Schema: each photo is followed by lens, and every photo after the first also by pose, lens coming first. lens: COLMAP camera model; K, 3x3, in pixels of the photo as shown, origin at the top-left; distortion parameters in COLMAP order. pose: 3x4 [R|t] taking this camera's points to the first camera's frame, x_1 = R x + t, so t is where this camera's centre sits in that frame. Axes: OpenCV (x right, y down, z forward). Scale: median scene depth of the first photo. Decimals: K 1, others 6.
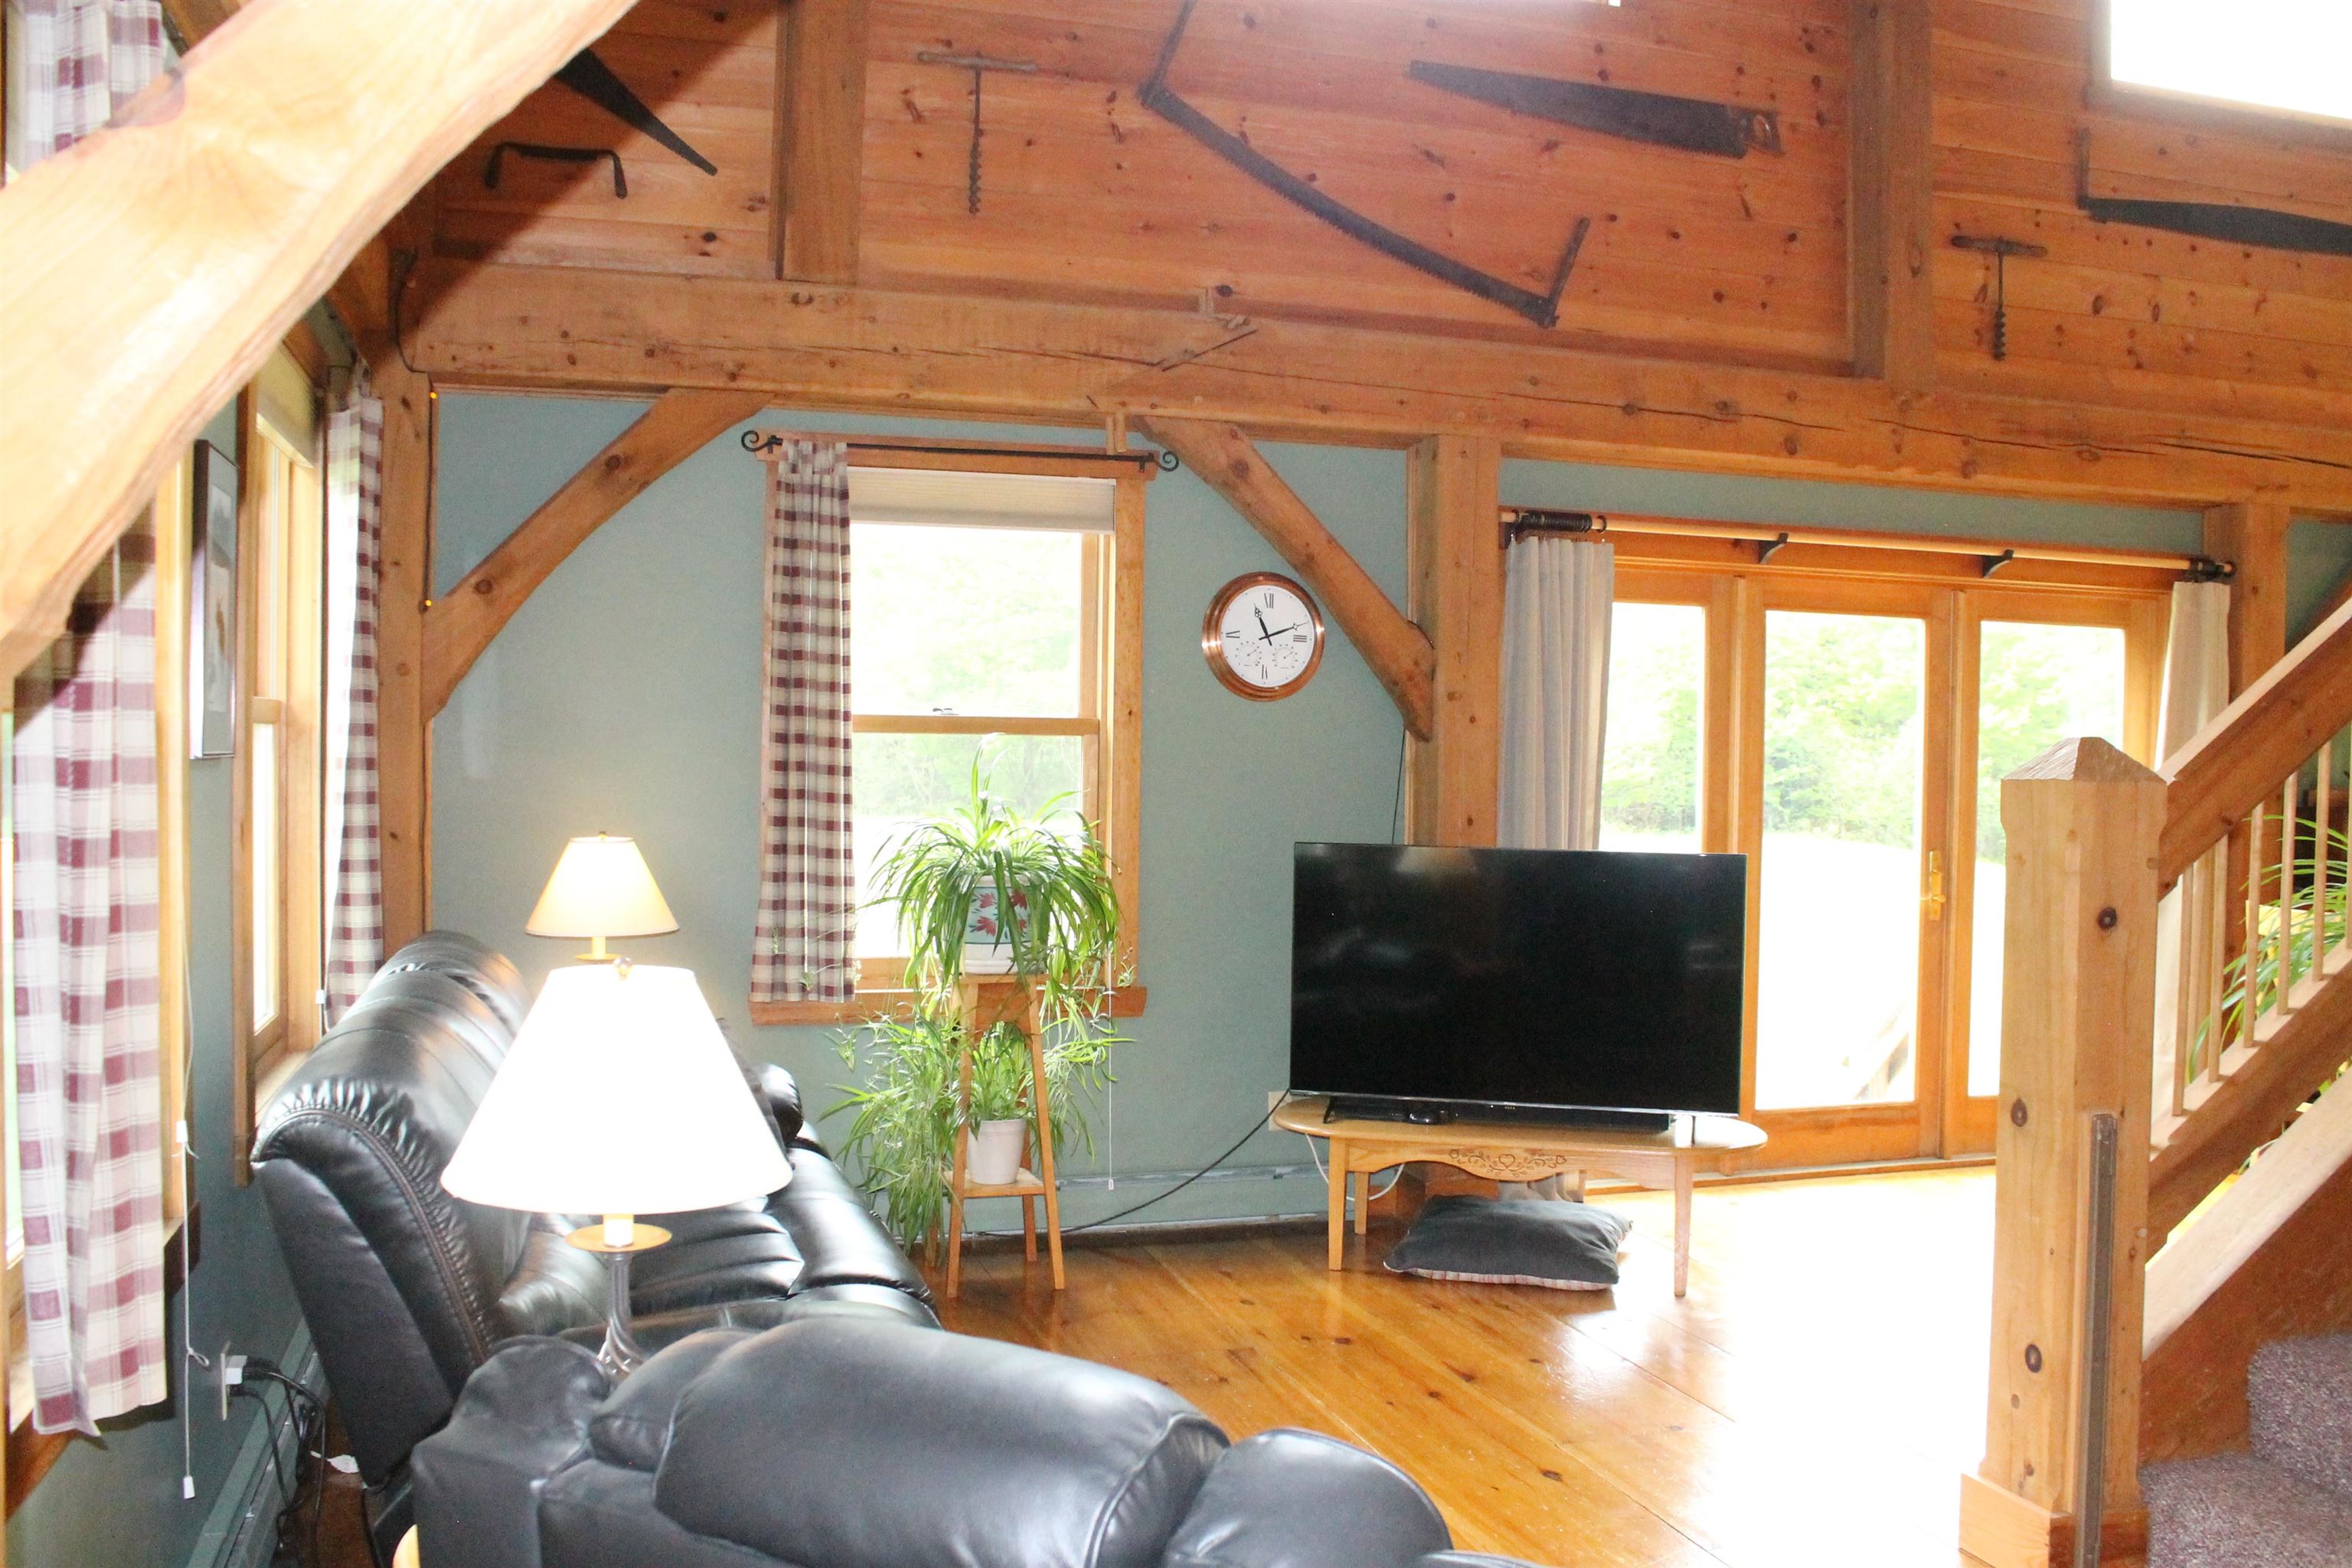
lens RADIAL K [[1956.9, 0, 1179.3], [0, 1956.9, 792.0], [0, 0, 1]] dist [-0.174393, 0.140373]
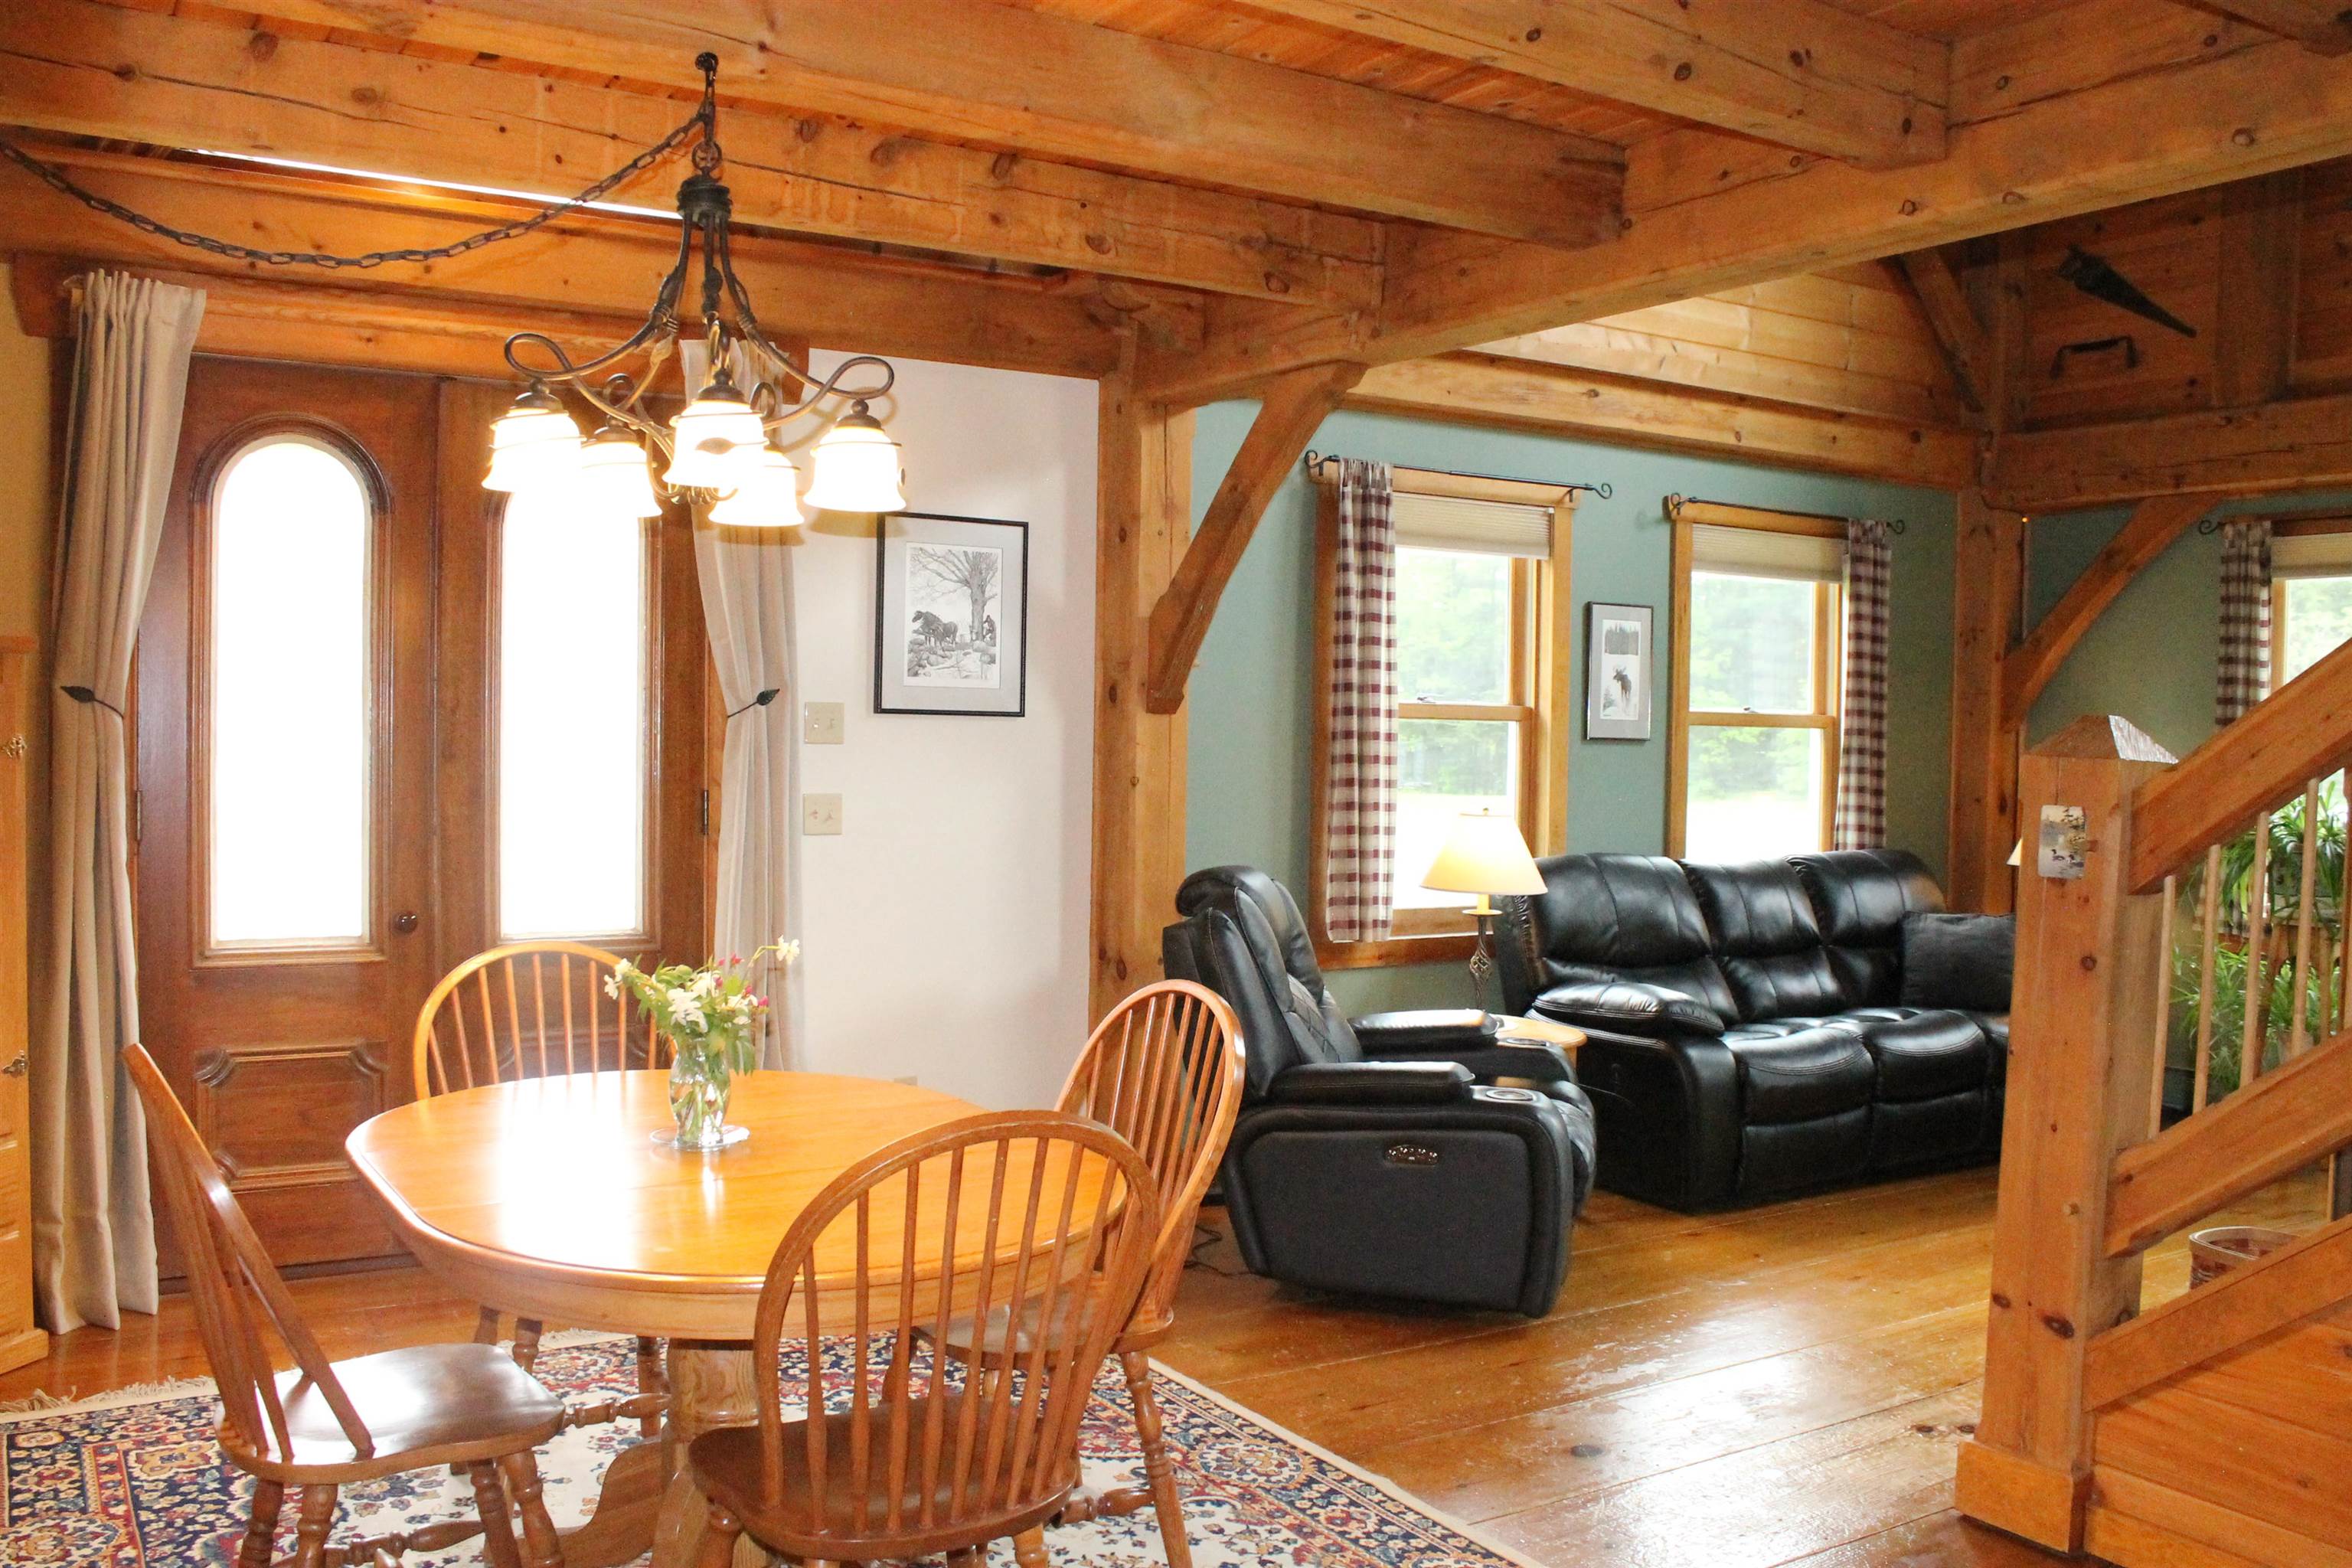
lens RADIAL K [[1956.9, 0, 1179.3], [0, 1956.9, 792.0], [0, 0, 1]] dist [-0.174393, 0.140373]
pose [[0.266587, 0.020559, -0.963591, 0.787810], [-0.037613, 0.999233, 0.010914, 0.019605], [0.963077, 0.033334, 0.267156, -0.060949]]
